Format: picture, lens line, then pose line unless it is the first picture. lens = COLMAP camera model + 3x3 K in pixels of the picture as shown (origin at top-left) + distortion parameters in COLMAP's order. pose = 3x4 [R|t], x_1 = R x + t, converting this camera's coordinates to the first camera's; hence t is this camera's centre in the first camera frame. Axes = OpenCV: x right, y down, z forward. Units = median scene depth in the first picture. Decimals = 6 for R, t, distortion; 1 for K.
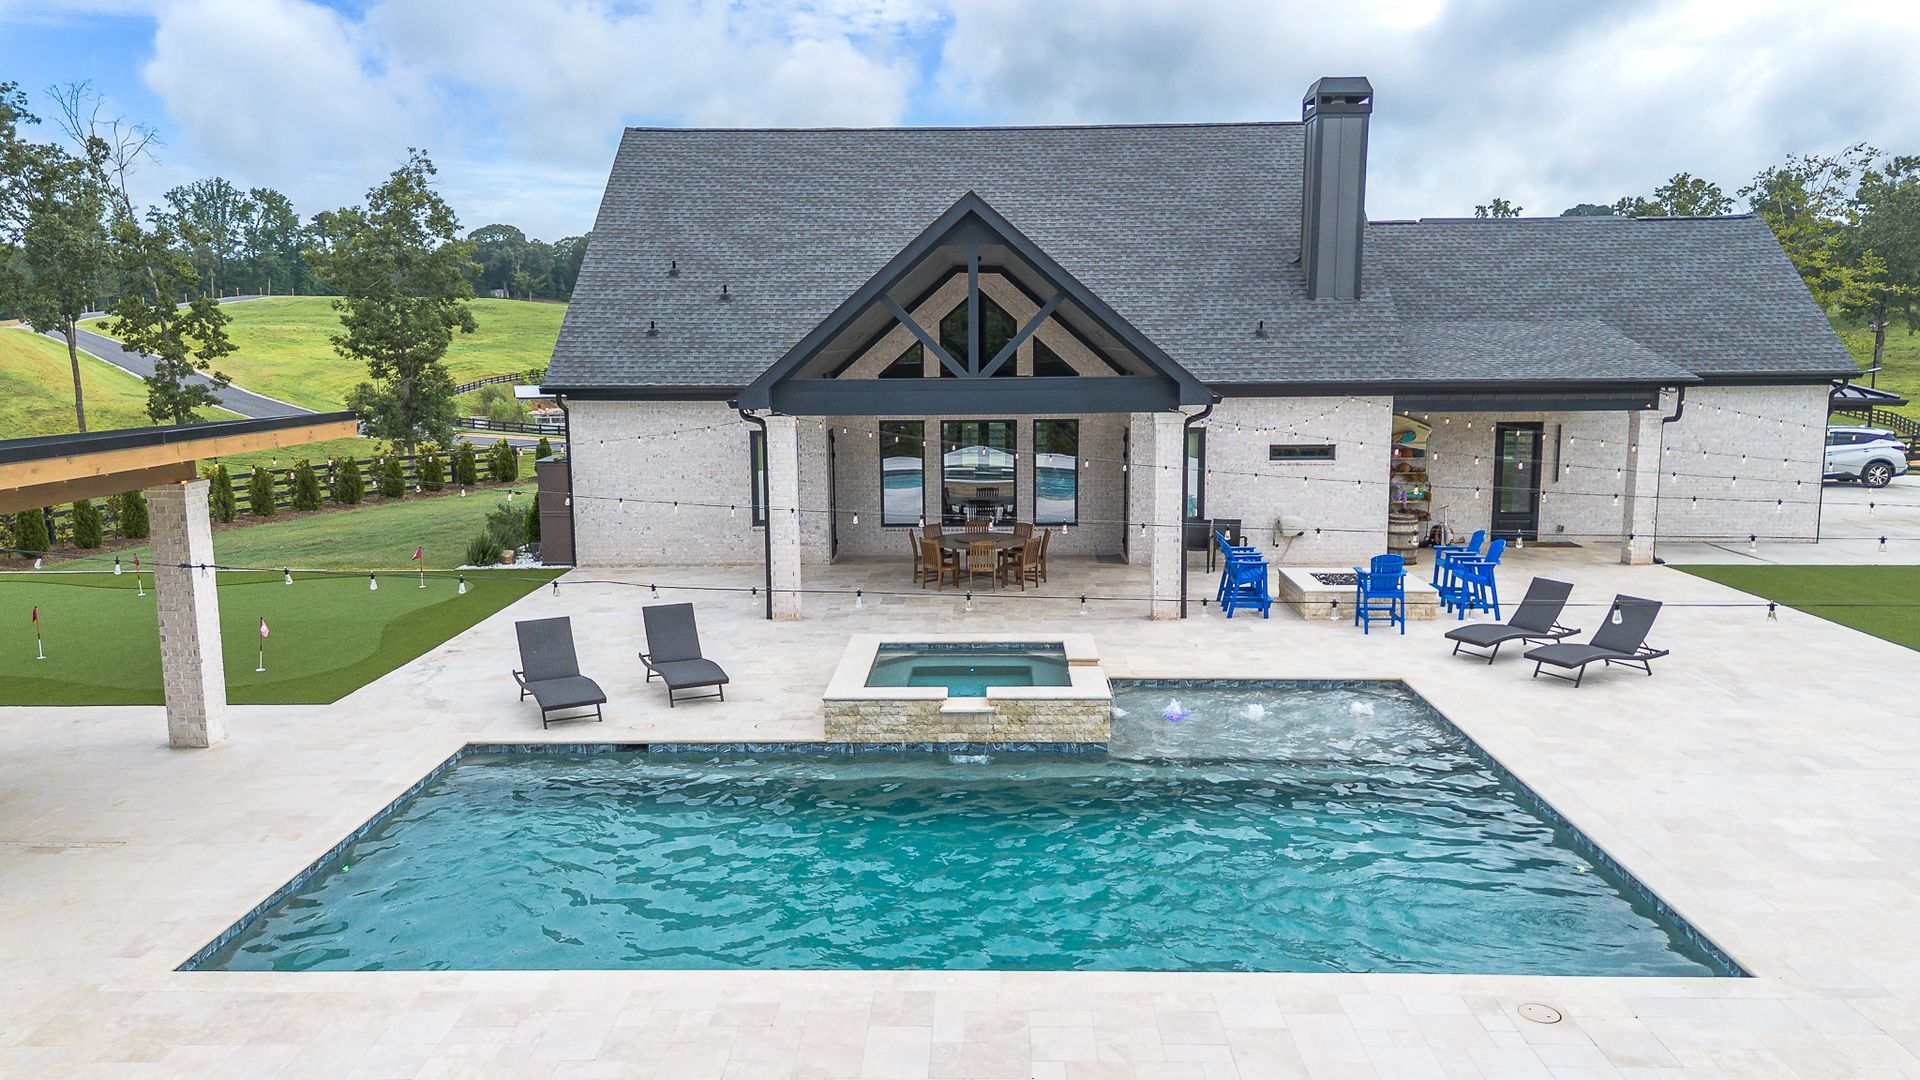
lens RADIAL K [[1355.6, 0, 962.0], [0, 1355.6, 548.1], [0, 0, 1]] dist [0.072529, -0.078288]
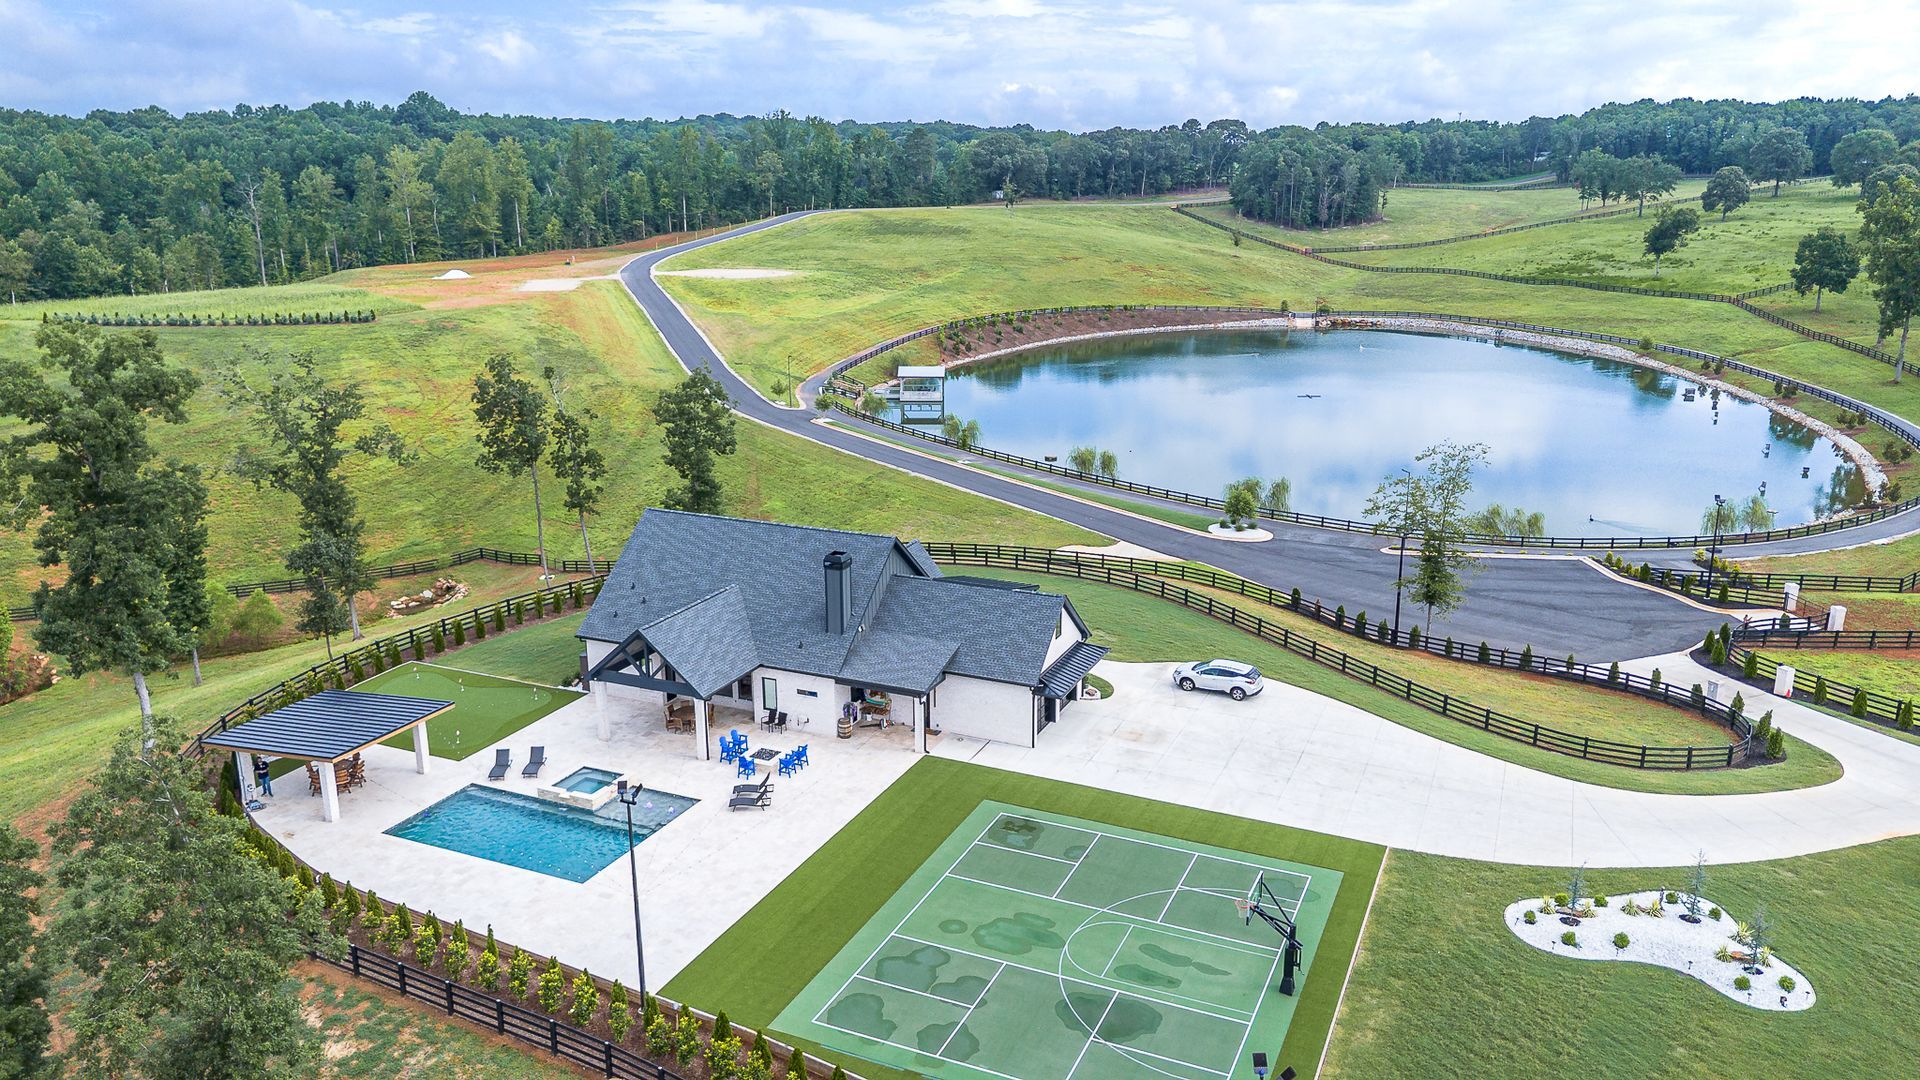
lens RADIAL K [[1355.6, 0, 962.3], [0, 1355.6, 553.2], [0, 0, 1]] dist [0.072529, -0.078288]
pose [[0.919987, 0.109404, -0.376370, 2.431668], [-0.061634, 0.988688, 0.136738, -1.174852], [0.387072, -0.102601, 0.916323, -2.122352]]
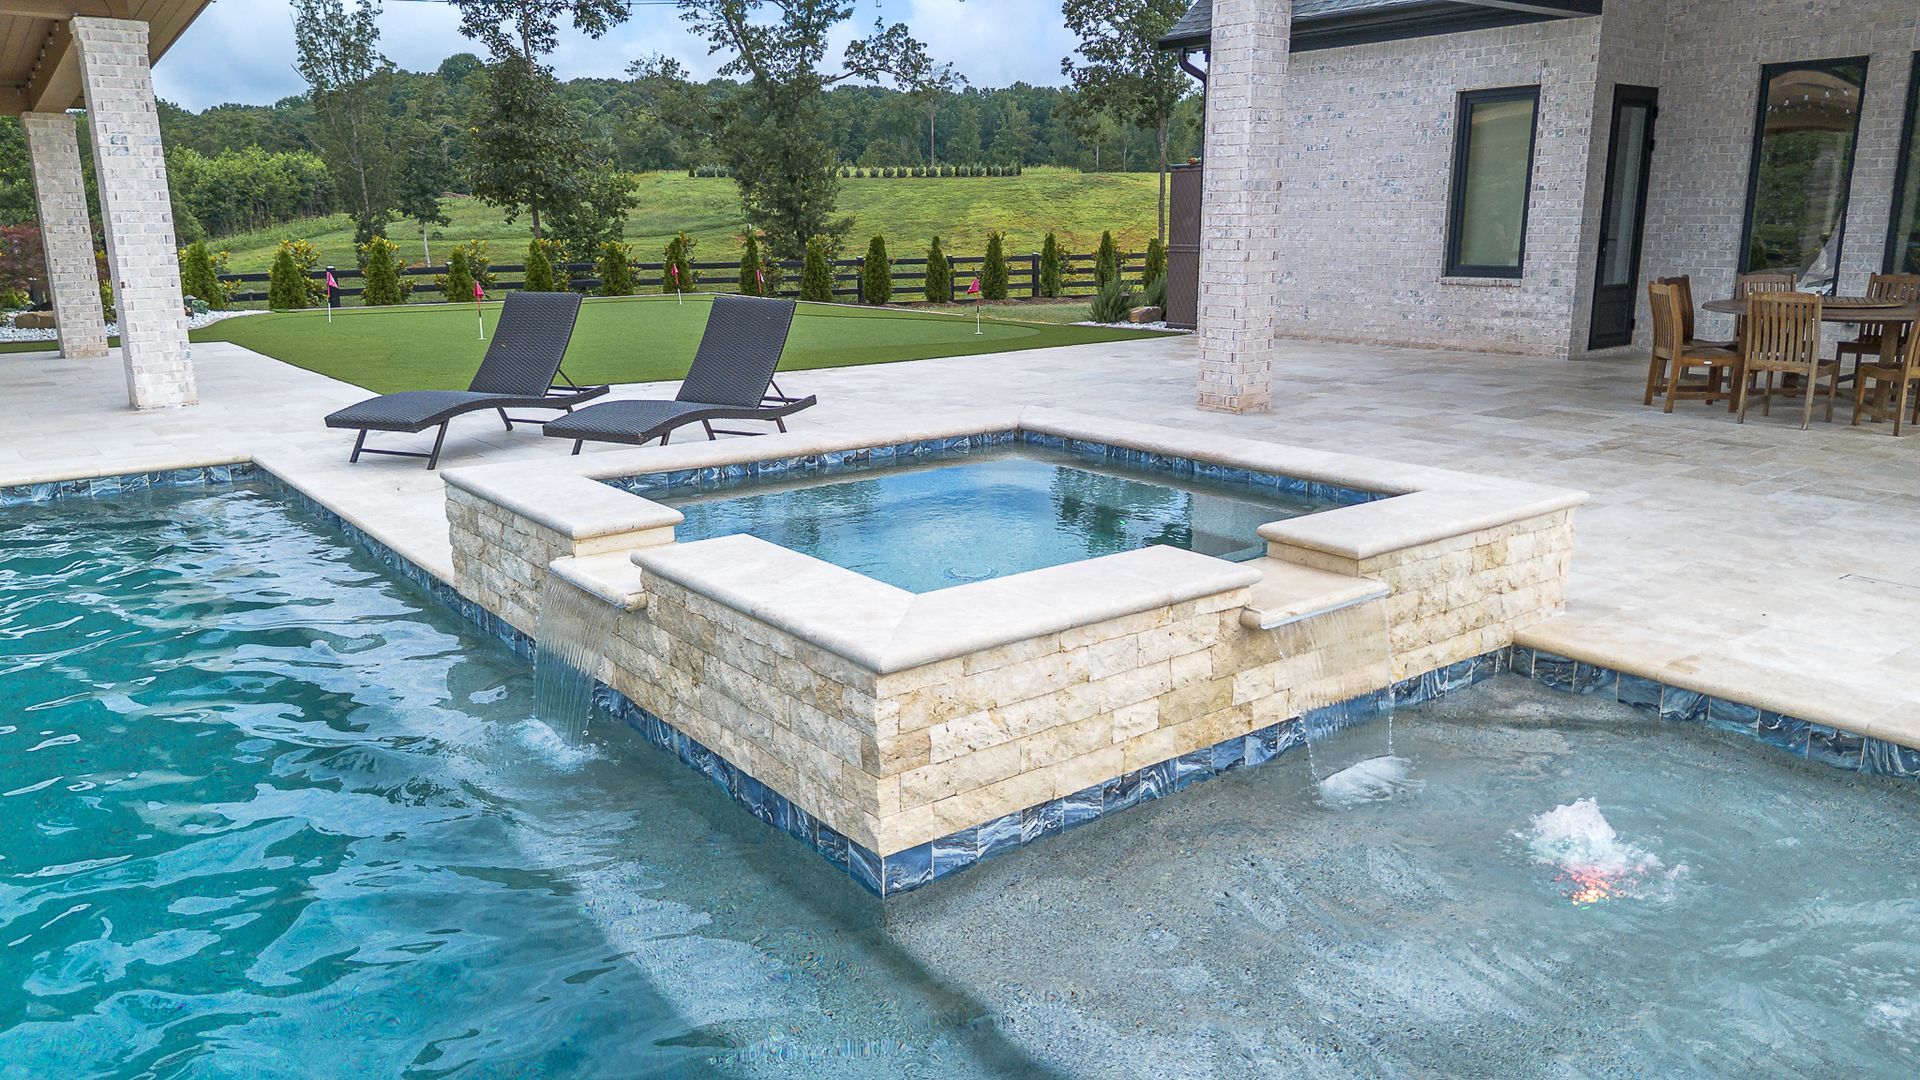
lens RADIAL K [[1355.6, 0, 959.5], [0, 1355.6, 540.4], [0, 0, 1]] dist [0.072529, -0.078288]
pose [[0.629749, 0.184753, -0.754508, 0.258511], [-0.117992, 0.982785, 0.142168, 0.053876], [0.767785, -0.000505, 0.640707, 0.807886]]
